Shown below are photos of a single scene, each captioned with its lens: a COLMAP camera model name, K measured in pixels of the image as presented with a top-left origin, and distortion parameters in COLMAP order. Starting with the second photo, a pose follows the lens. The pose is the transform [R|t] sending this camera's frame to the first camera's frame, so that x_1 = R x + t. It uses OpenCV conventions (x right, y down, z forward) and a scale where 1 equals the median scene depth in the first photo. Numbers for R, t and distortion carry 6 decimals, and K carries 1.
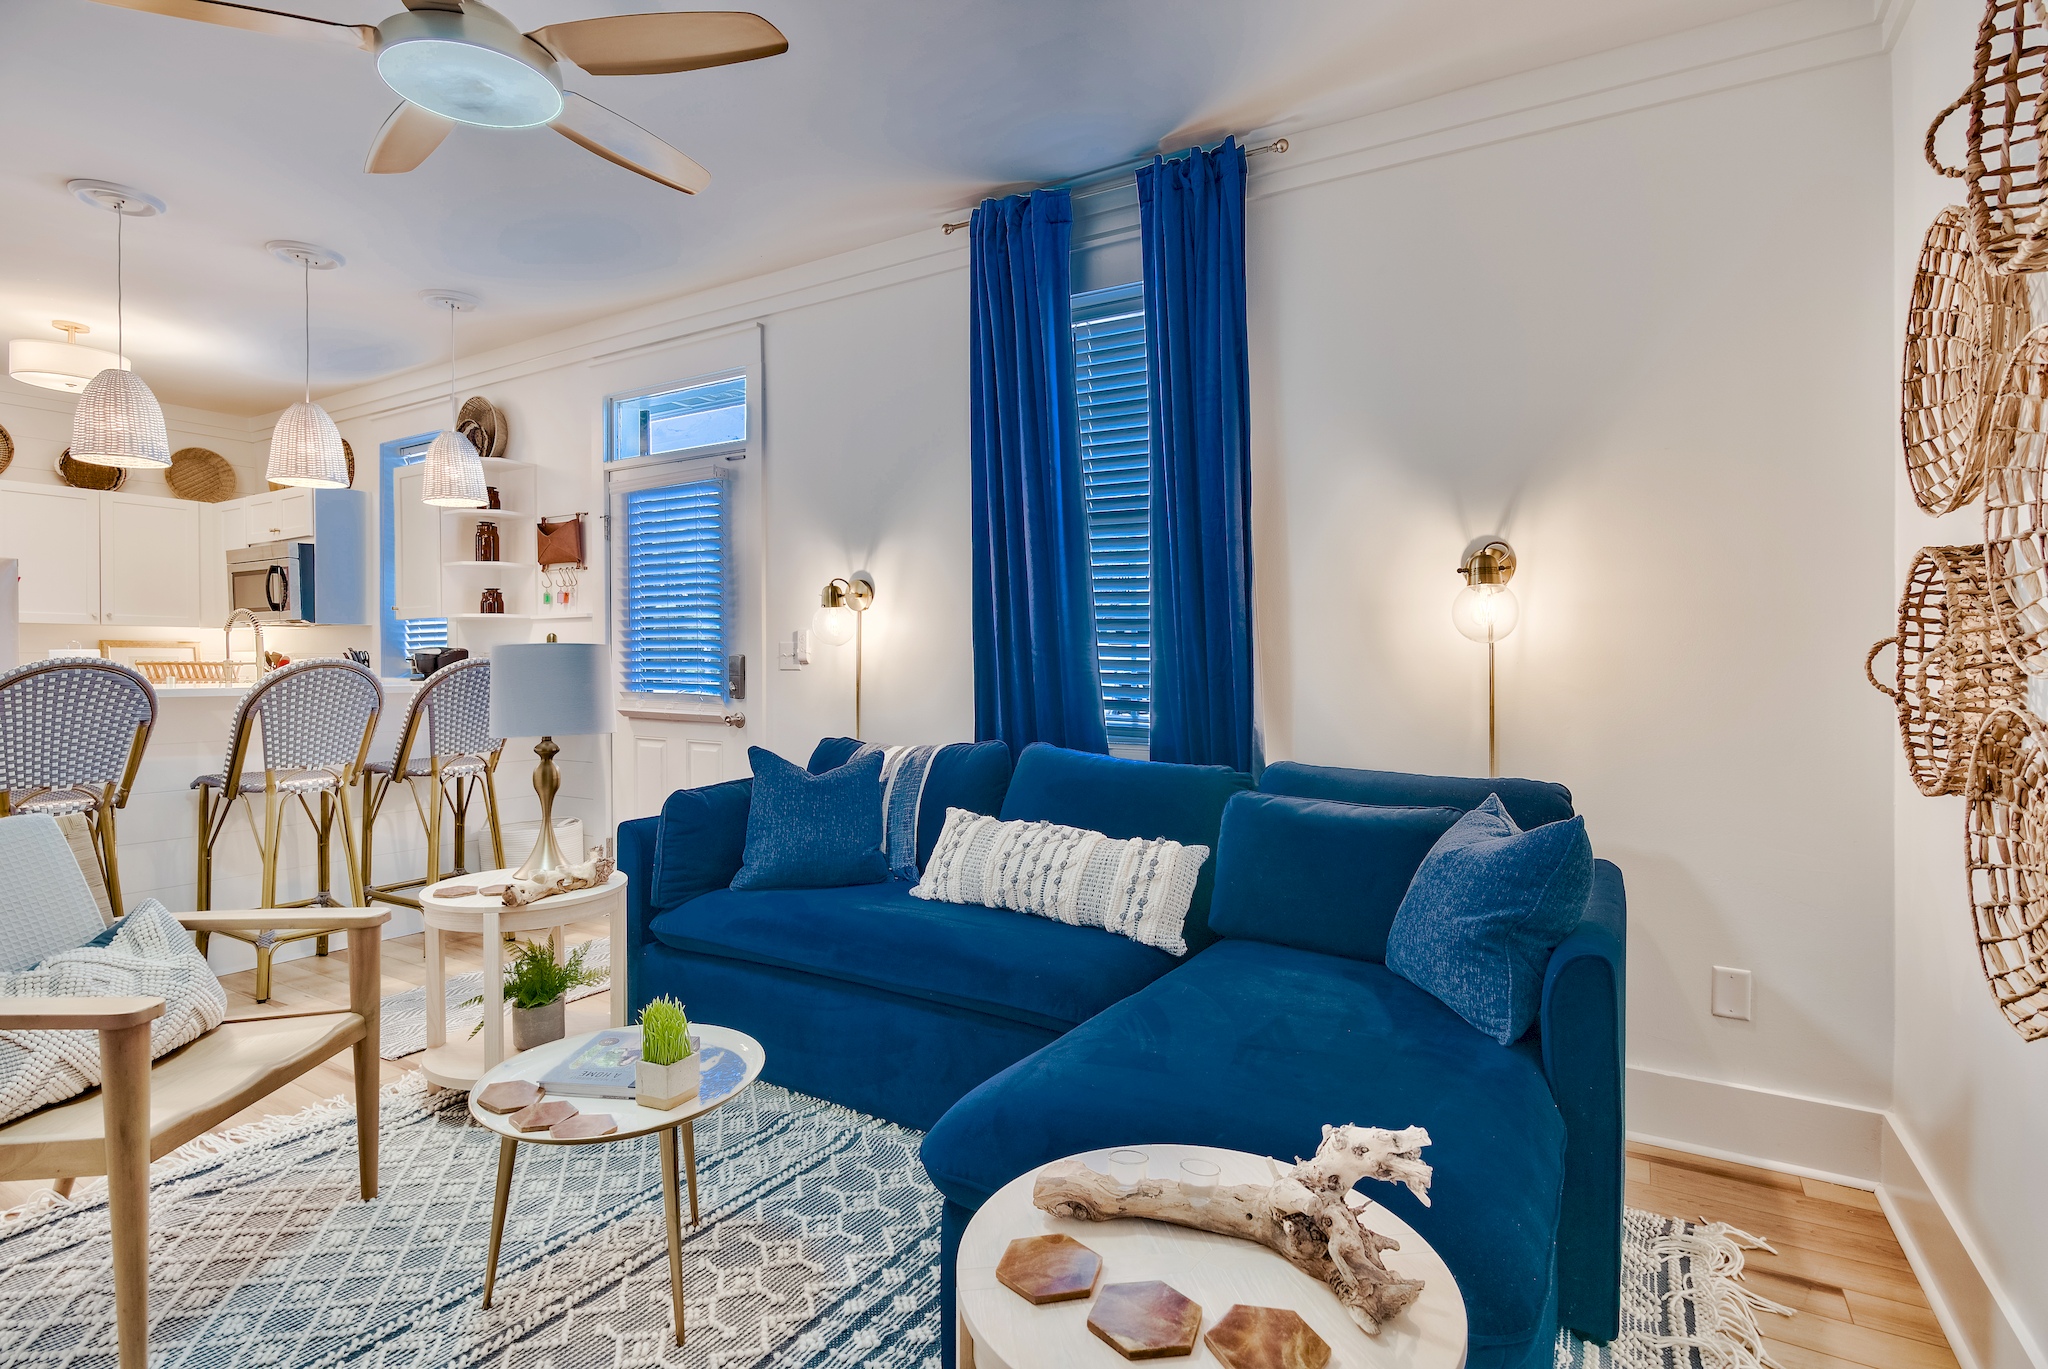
lens RADIAL K [[1003.8, 0, 1024.0], [0, 1003.8, 684.5], [0, 0, 1]] dist [-0.001278, -0.000415]
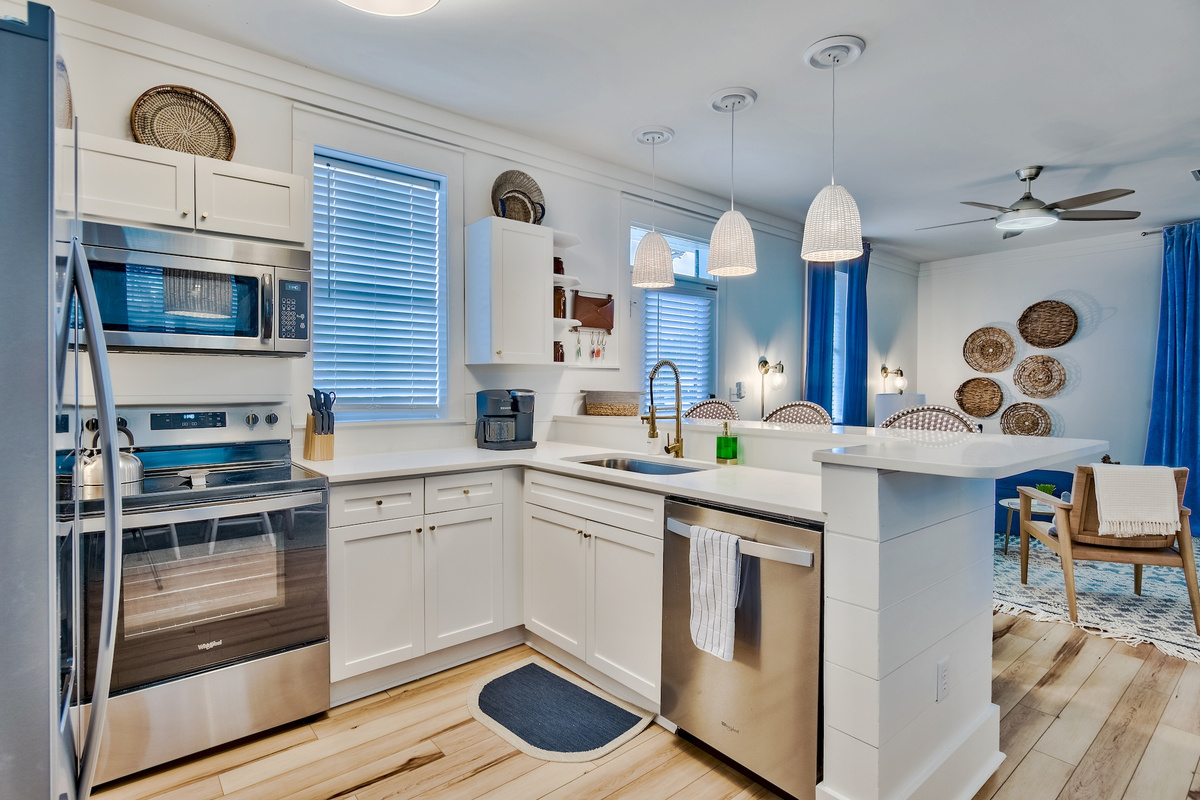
lens RADIAL K [[584.8, 0, 592.9], [0, 584.8, 383.0], [0, 0, 1]] dist [-0.001139, -0.000002]
pose [[0.331619, 0.004466, 0.943403, -1.188354], [0.023053, 0.999652, -0.012836, -0.035381], [-0.943132, 0.026005, 0.331401, 0.731272]]
